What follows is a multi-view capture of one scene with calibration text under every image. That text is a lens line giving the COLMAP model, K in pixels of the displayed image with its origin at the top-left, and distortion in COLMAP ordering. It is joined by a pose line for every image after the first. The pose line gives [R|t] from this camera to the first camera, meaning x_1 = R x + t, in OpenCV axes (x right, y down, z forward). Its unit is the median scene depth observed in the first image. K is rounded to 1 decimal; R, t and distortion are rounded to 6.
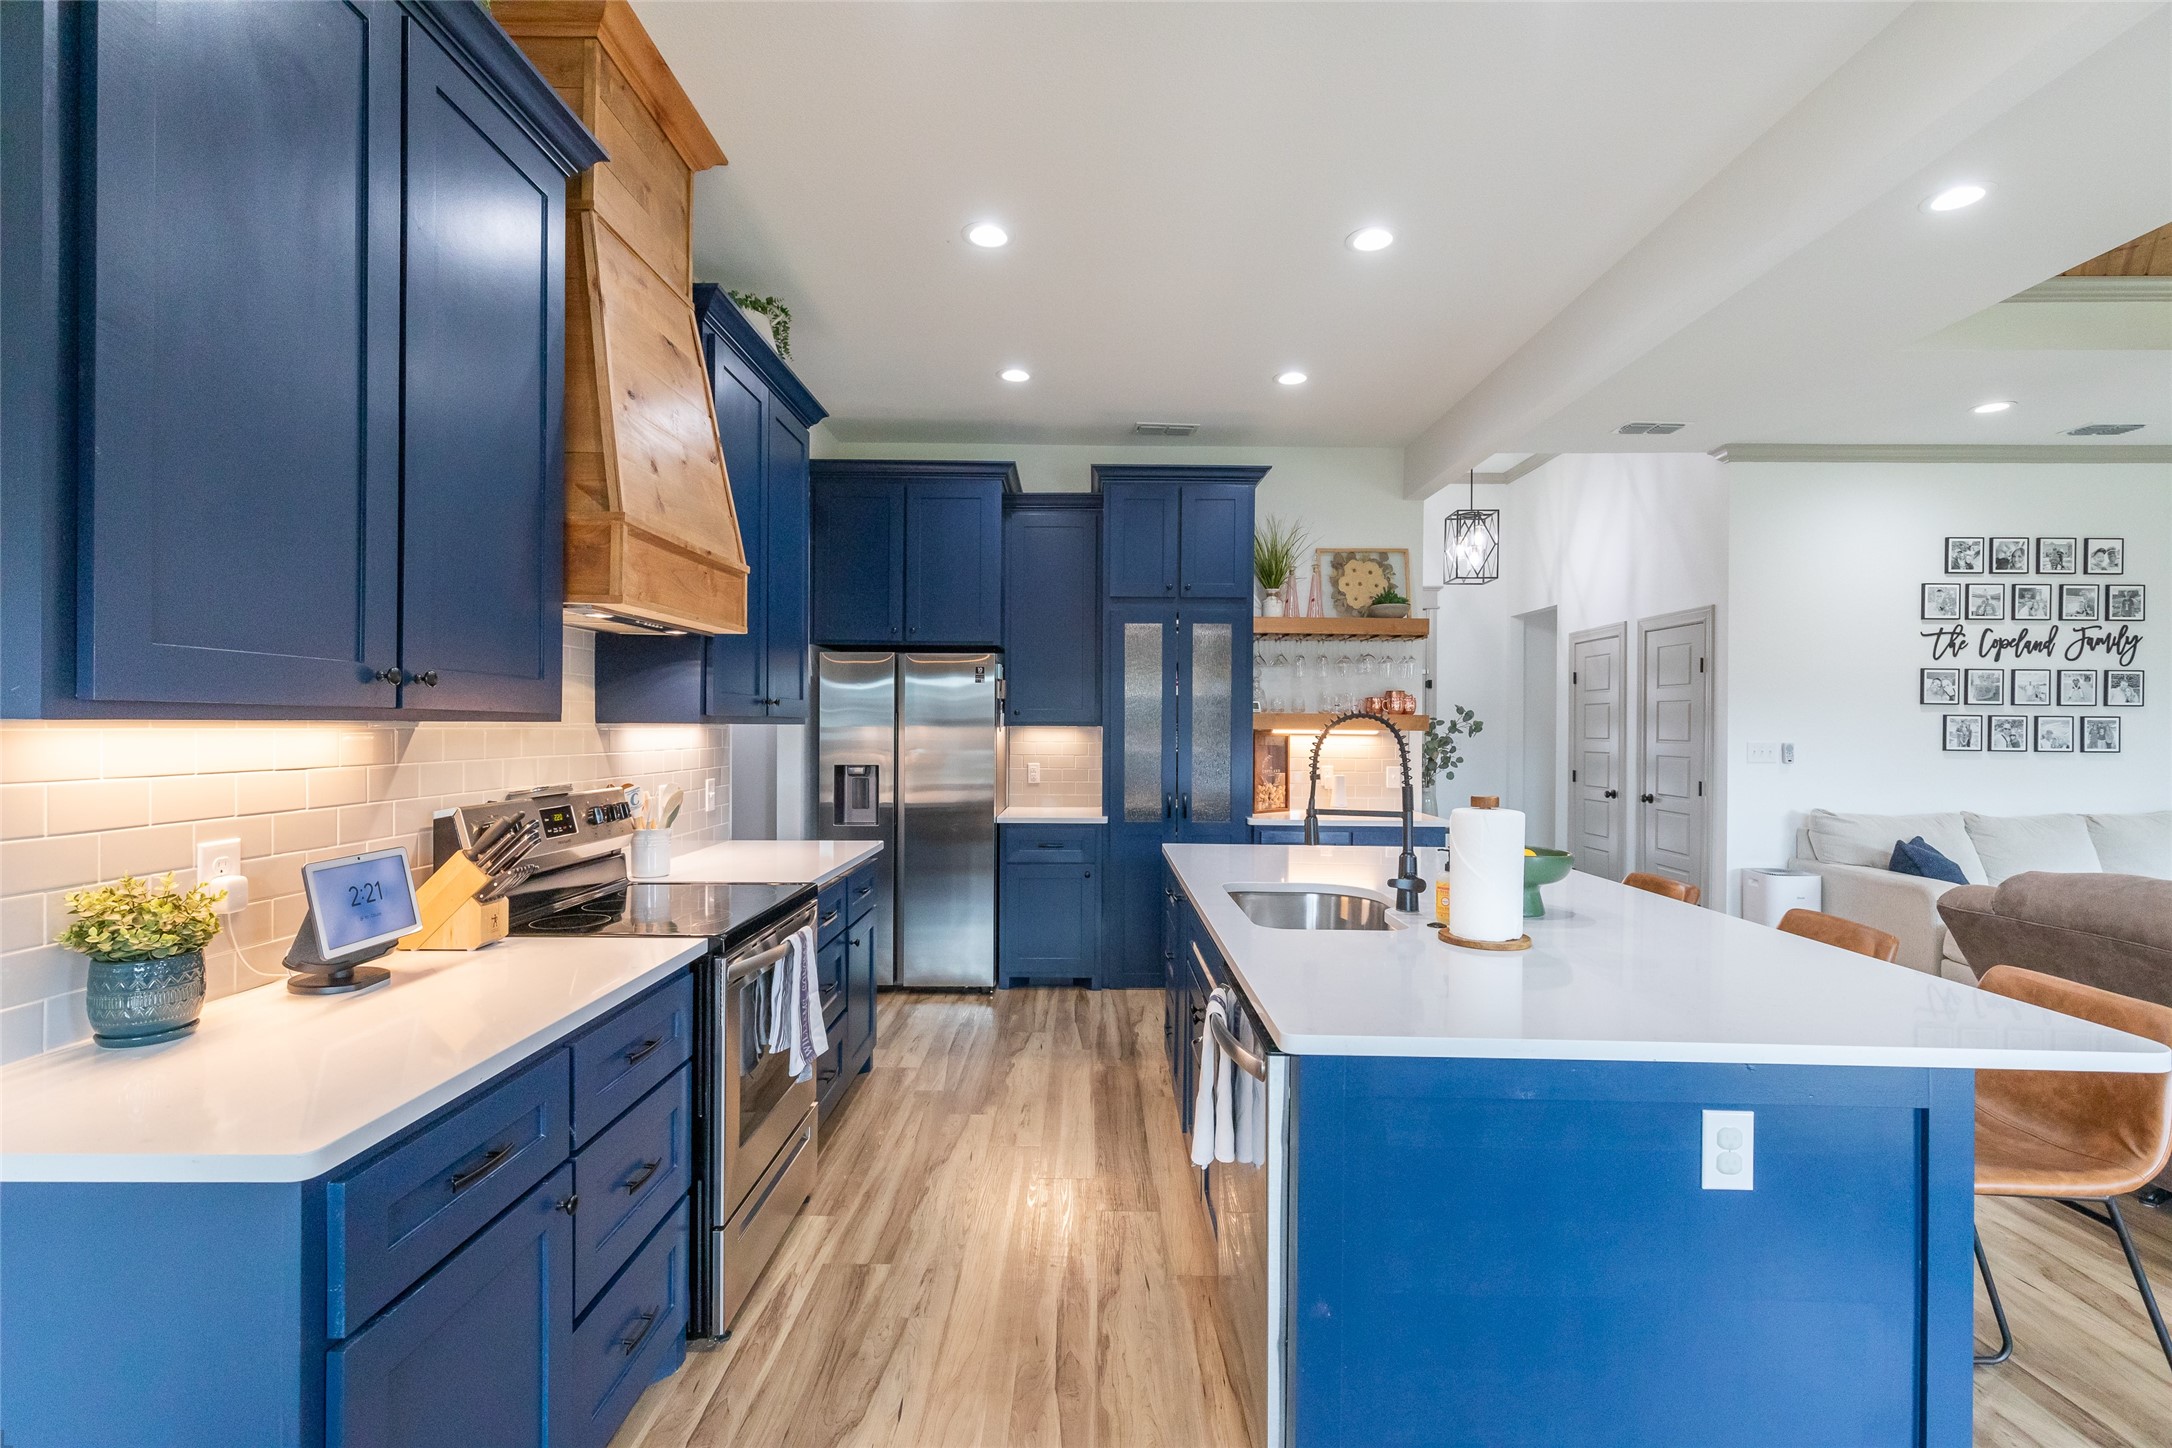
lens RADIAL K [[989.3, 0, 1077.8], [0, 989.3, 727.5], [0, 0, 1]] dist [0.008769, -0.001981]
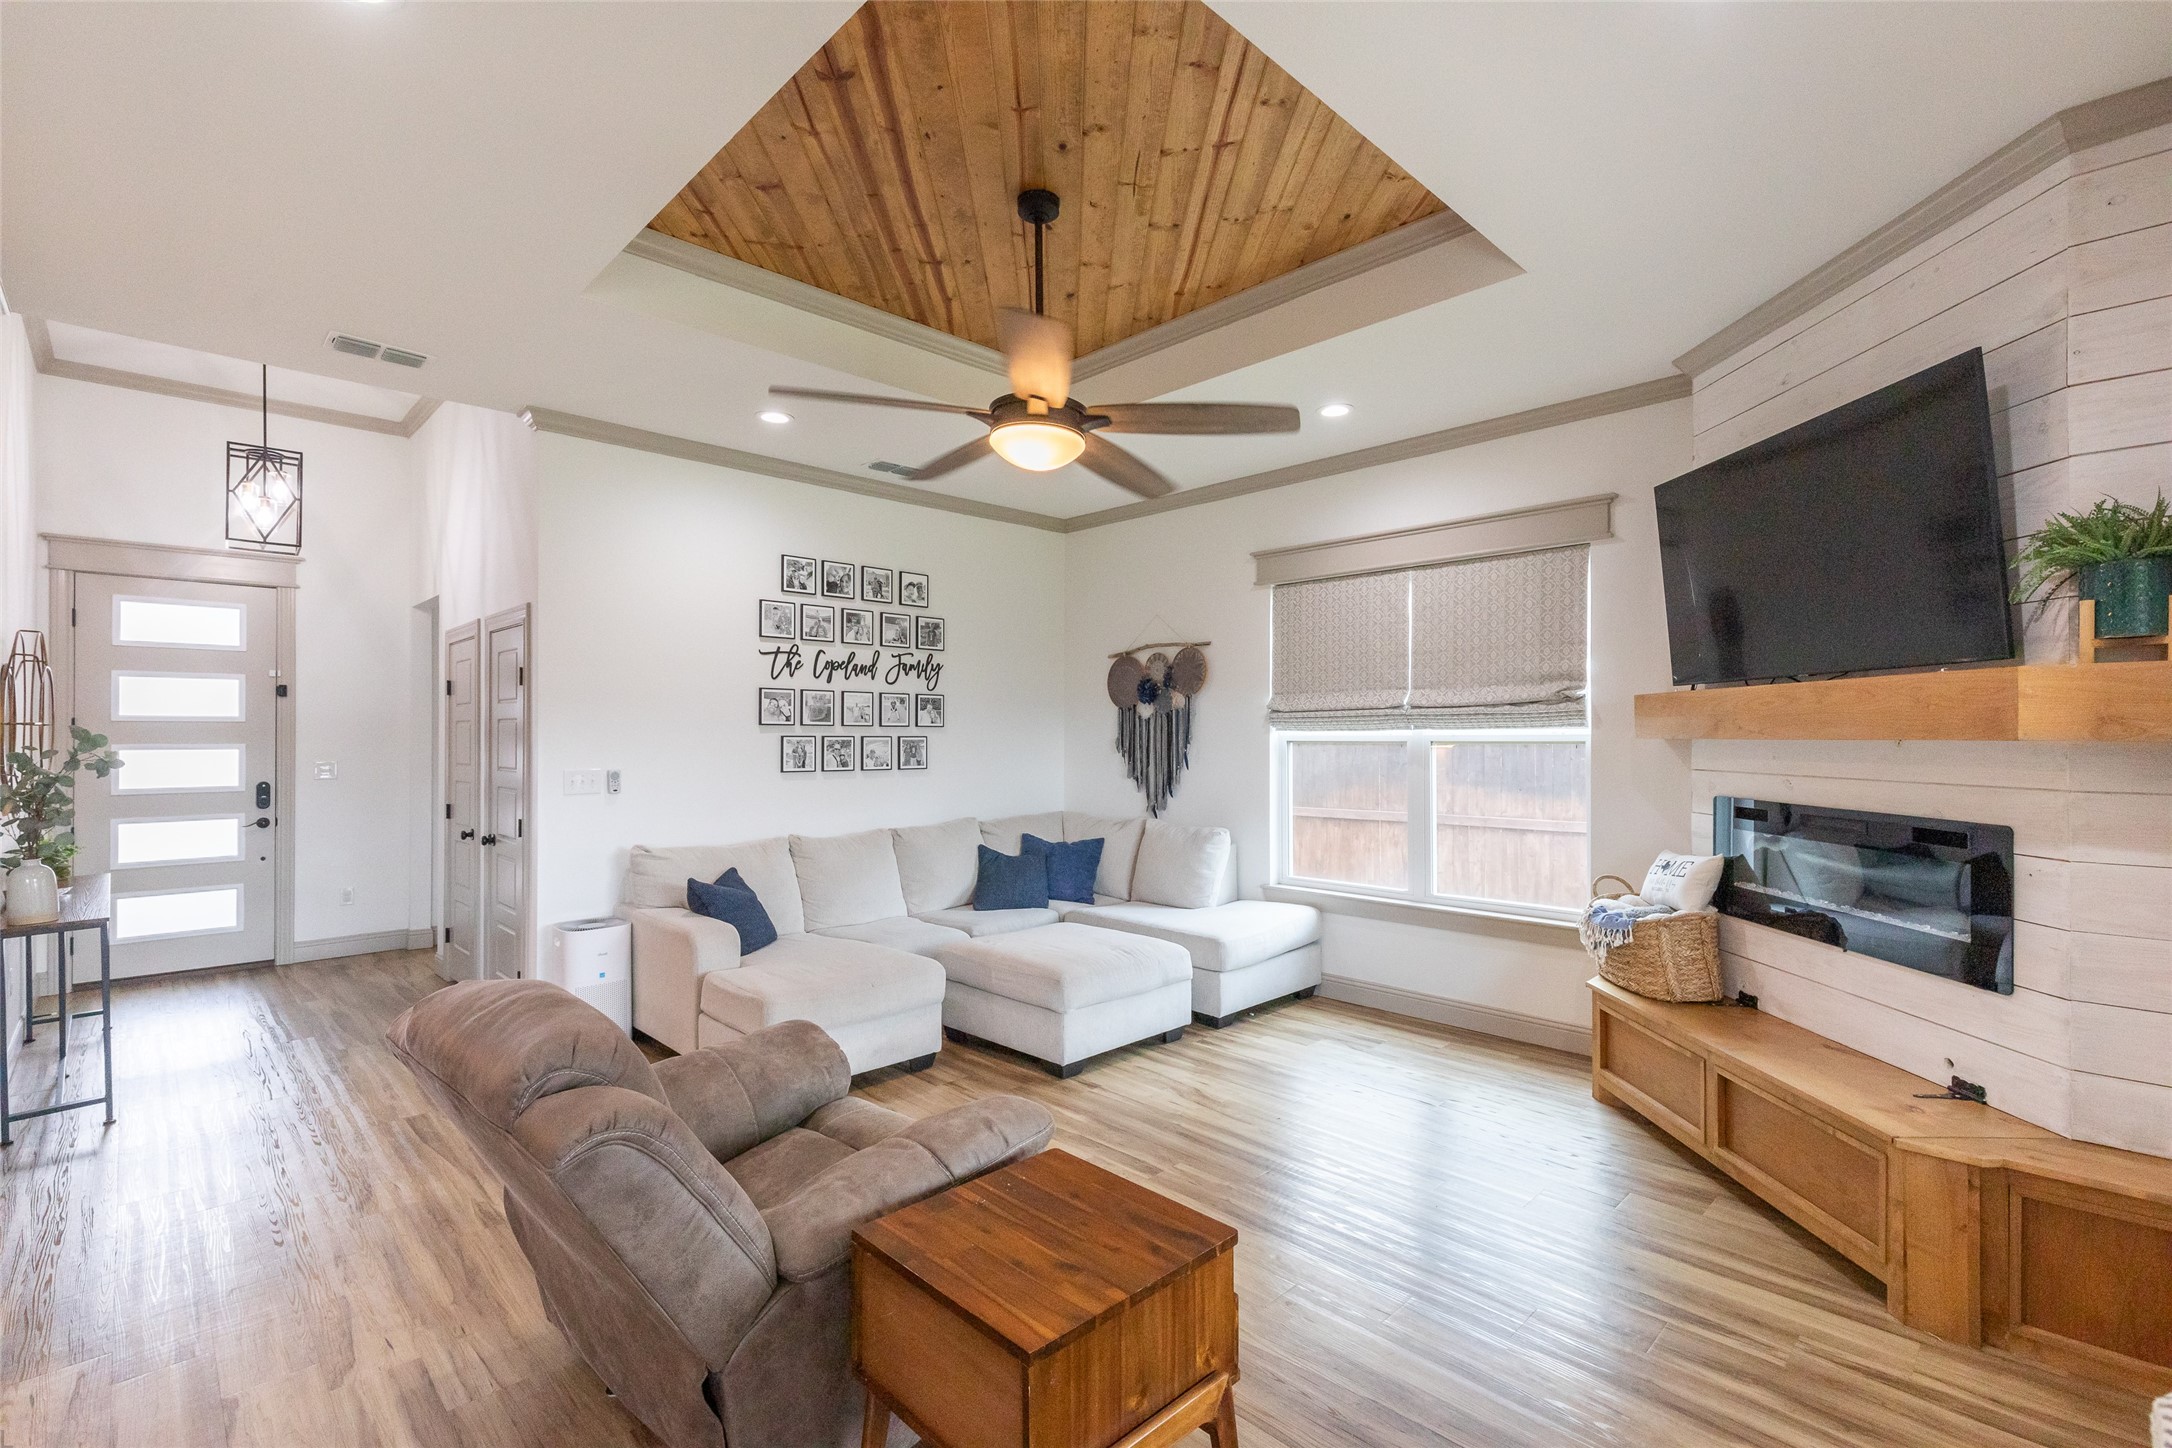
lens RADIAL K [[989.3, 0, 1097.3], [0, 989.3, 725.5], [0, 0, 1]] dist [0.008769, -0.001981]
pose [[0.703390, -0.000239, 0.710804, 0.400284], [0.006556, 0.999960, -0.006152, -0.014915], [-0.710774, 0.008987, 0.703363, 0.096117]]
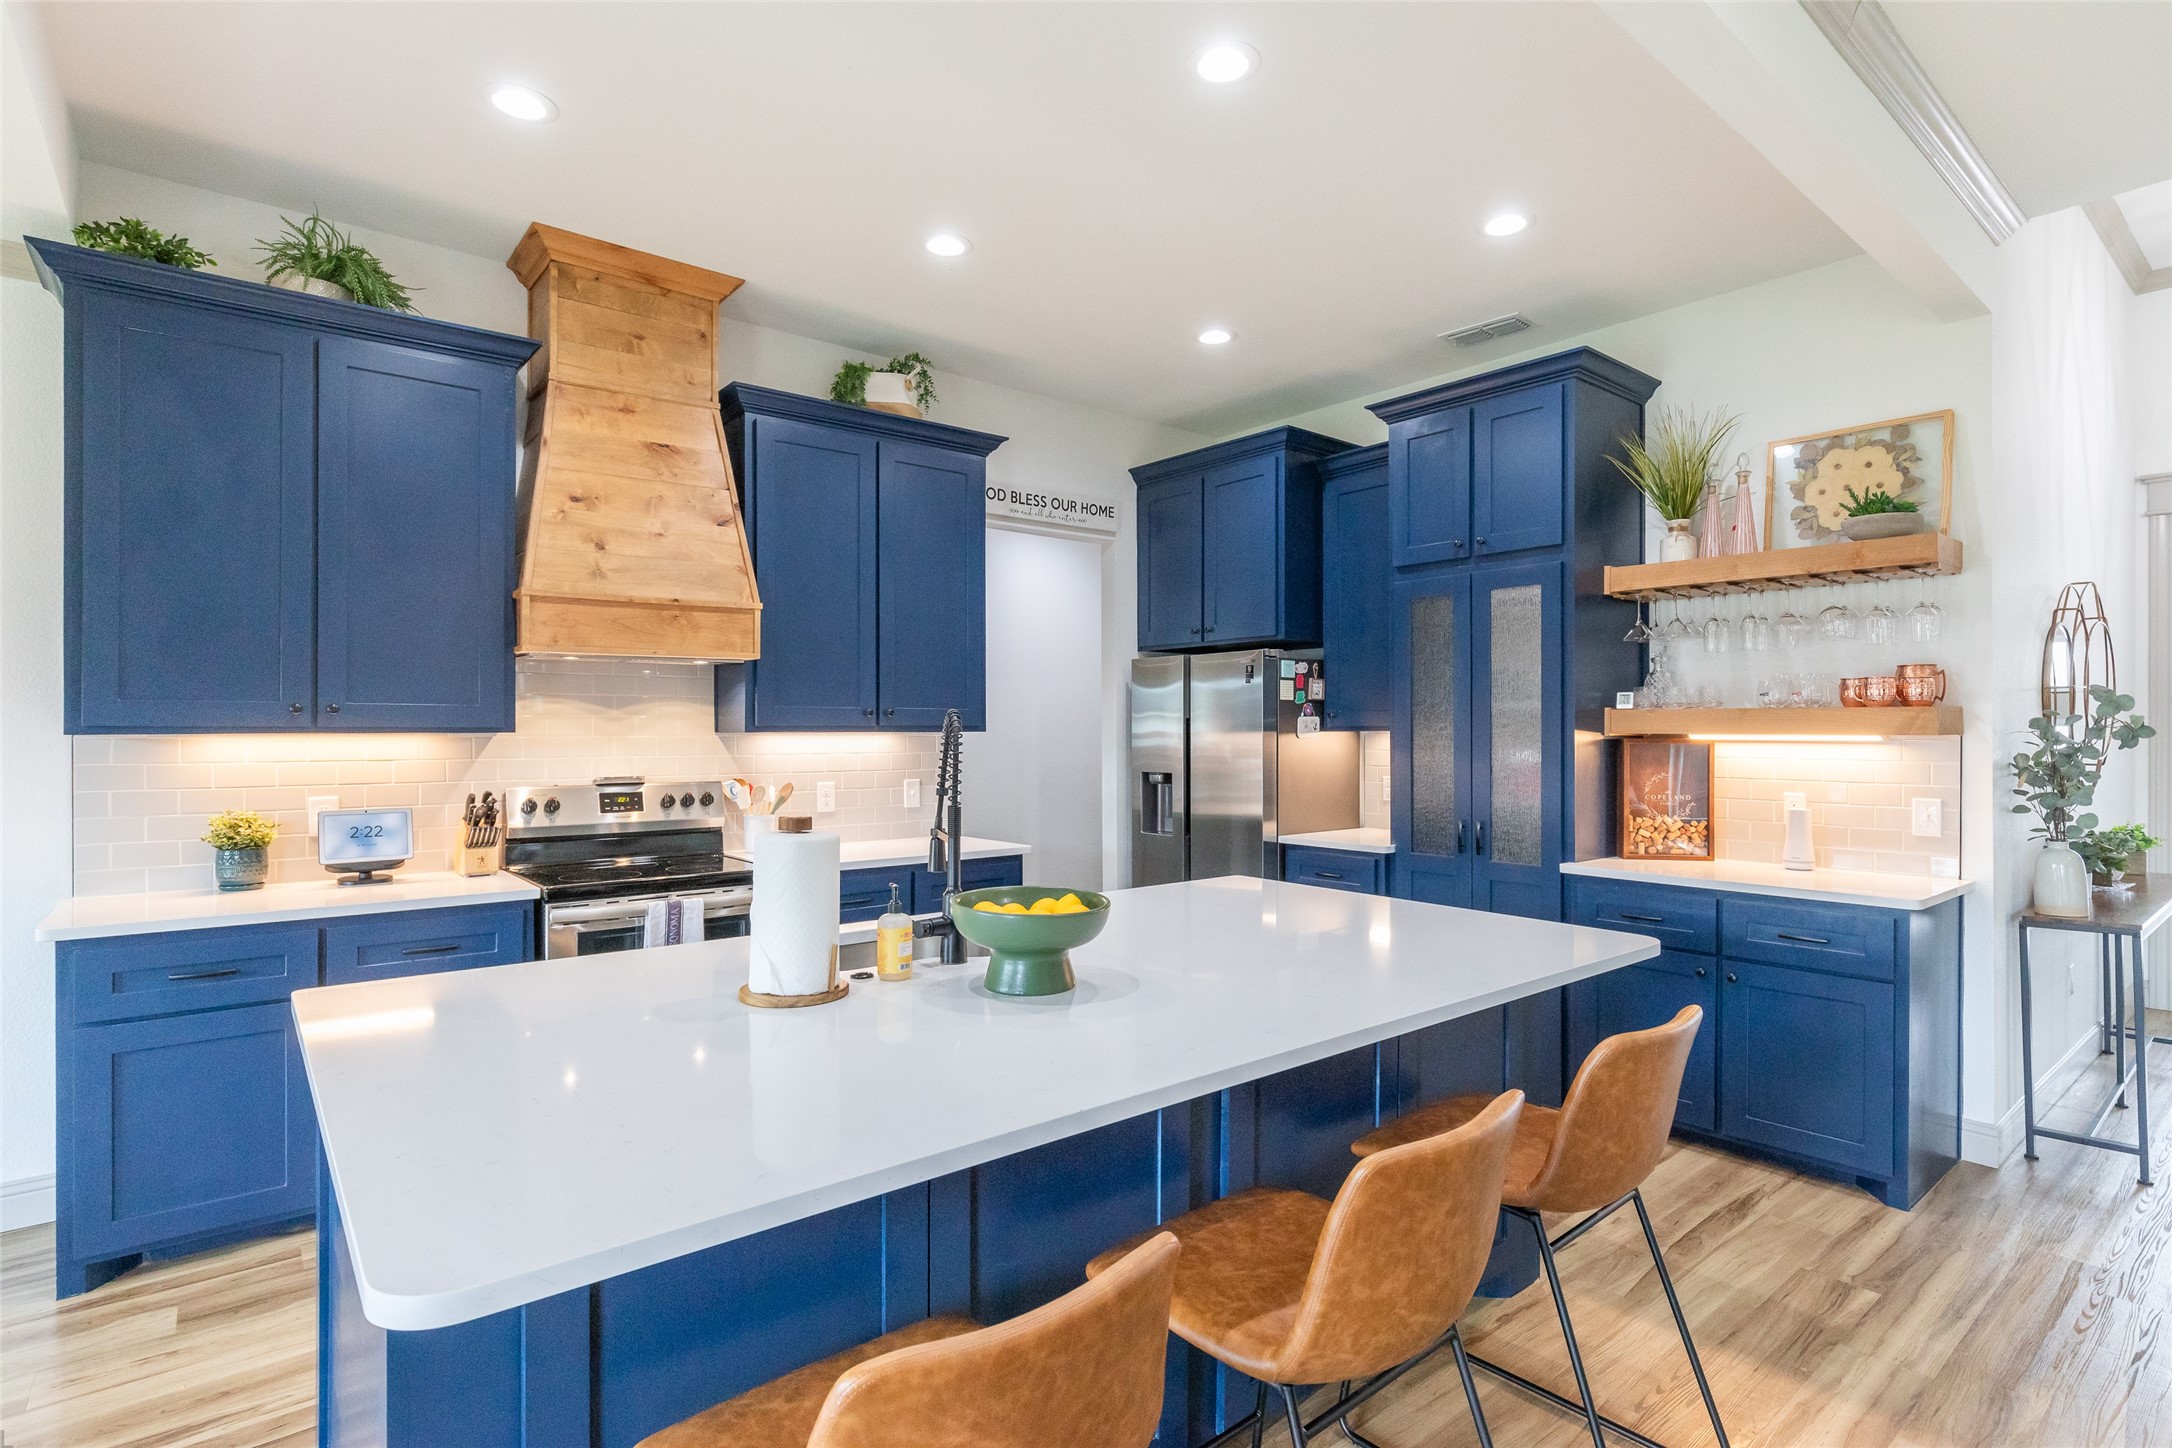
lens RADIAL K [[1089.3, 0, 1087.9], [0, 1089.3, 731.8], [0, 0, 1]] dist [0.001248, 0.001499]
pose [[0.645426, -0.006743, -0.763793, 0.492179], [0.004975, 0.999977, -0.004624, 0.002099], [0.763807, -0.000815, 0.645445, 0.231870]]
